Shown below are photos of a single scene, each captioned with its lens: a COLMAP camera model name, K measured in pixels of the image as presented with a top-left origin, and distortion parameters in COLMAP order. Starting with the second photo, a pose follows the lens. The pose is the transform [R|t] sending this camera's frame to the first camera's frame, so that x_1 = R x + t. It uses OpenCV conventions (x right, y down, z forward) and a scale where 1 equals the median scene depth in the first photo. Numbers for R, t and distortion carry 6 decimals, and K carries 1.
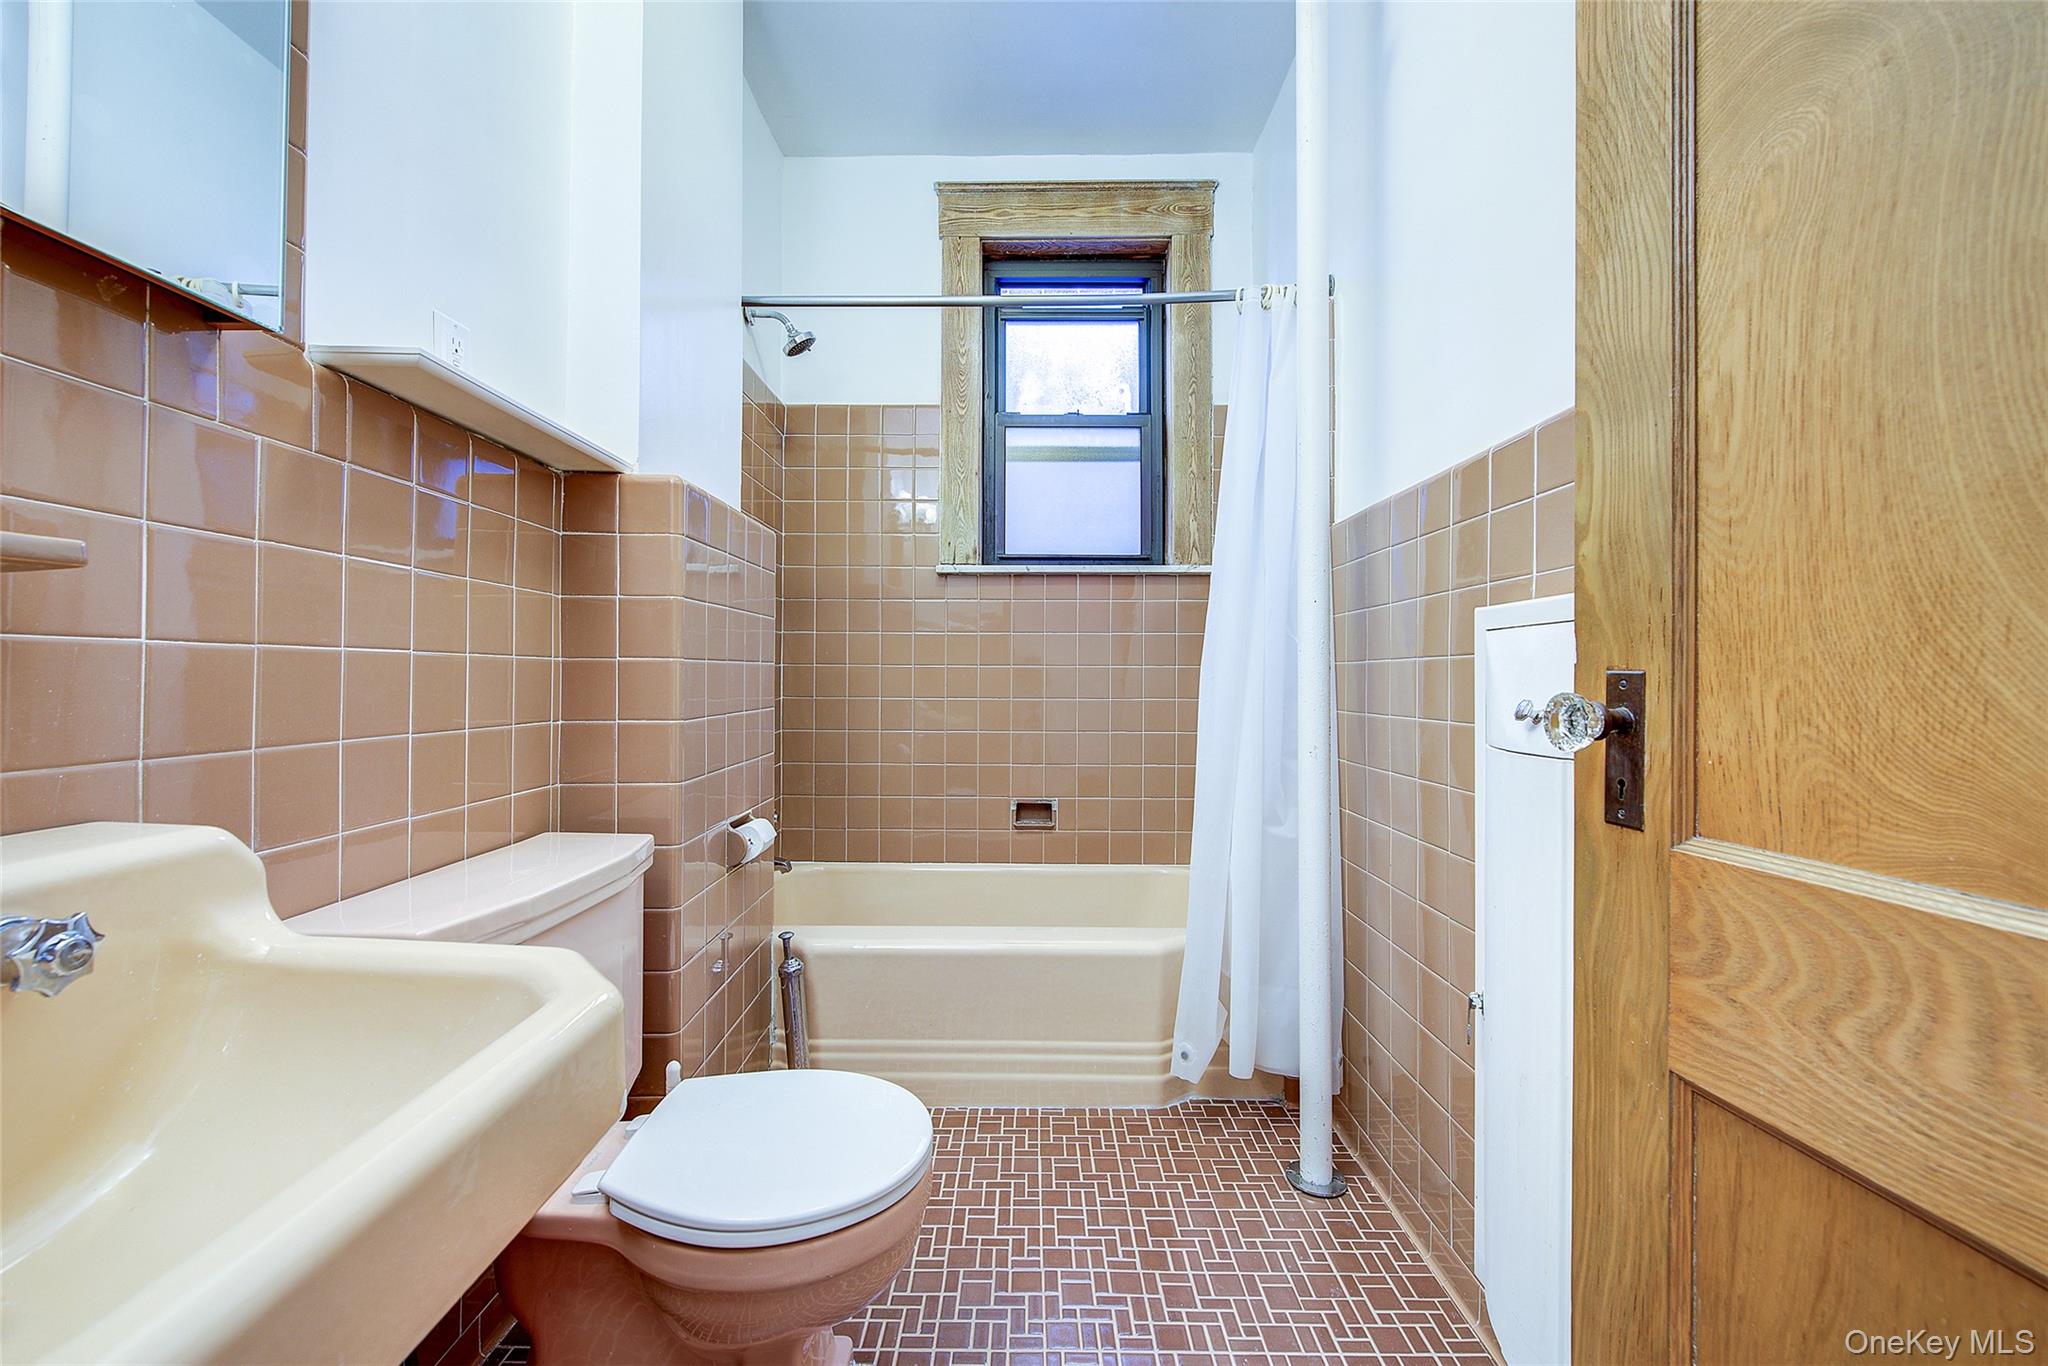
lens RADIAL K [[820.8, 0, 1024.0], [0, 820.8, 683.0], [0, 0, 1]] dist [-0.000403, -0.006728]
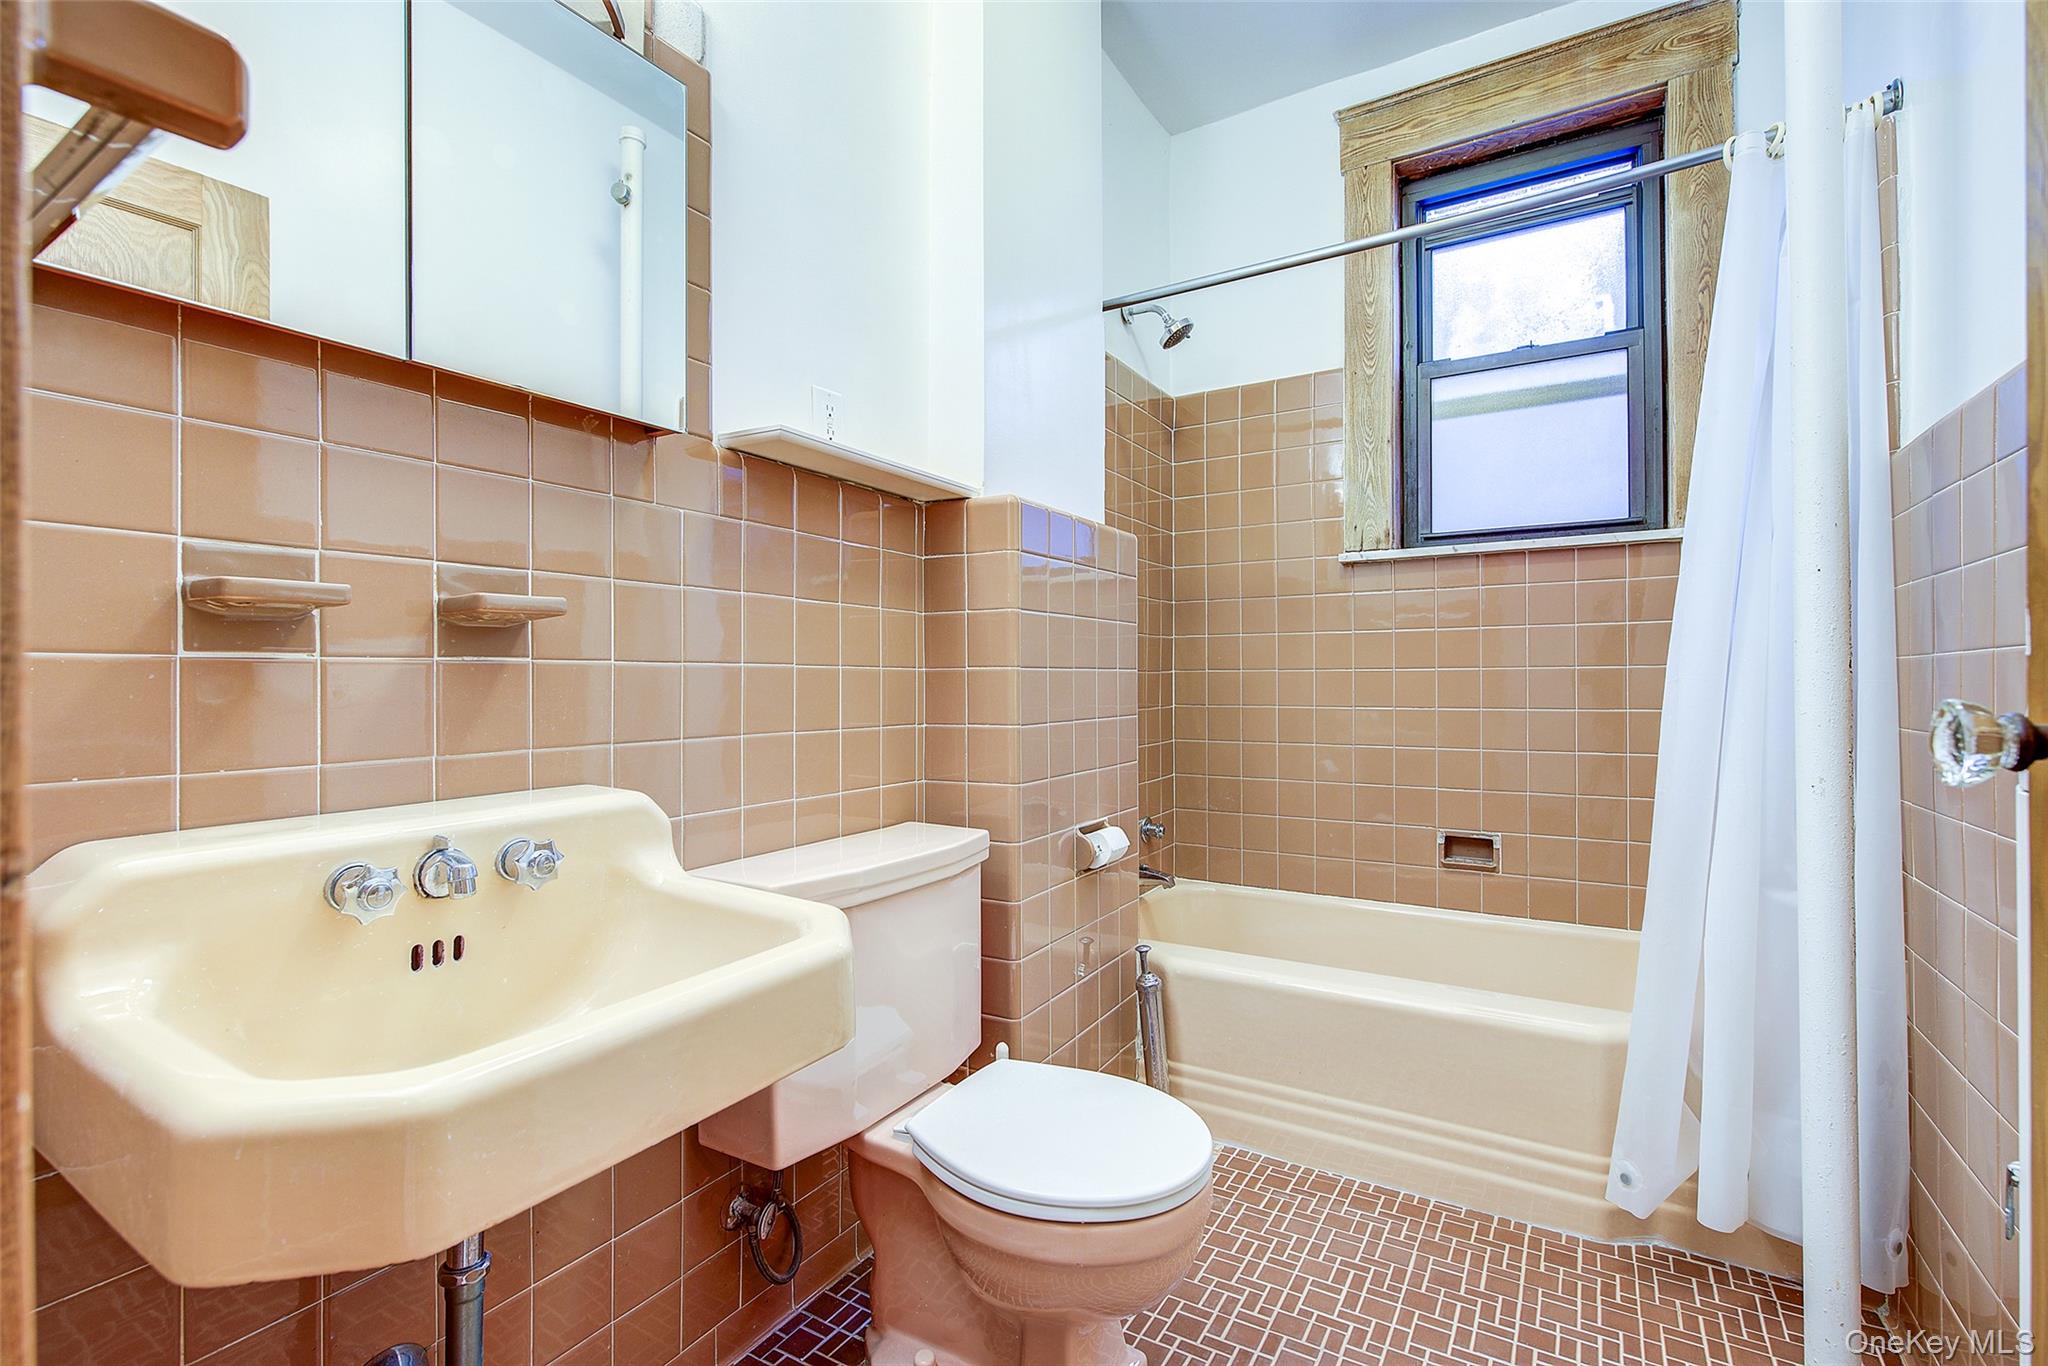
lens RADIAL K [[925.7, 0, 1022.0], [0, 925.7, 696.2], [0, 0, 1]] dist [-0.003375, -0.001245]
pose [[0.858343, -0.000623, -0.513075, 0.136583], [0.003612, 0.999982, 0.004829, 0.001209], [0.513063, -0.005998, 0.858330, -0.014852]]
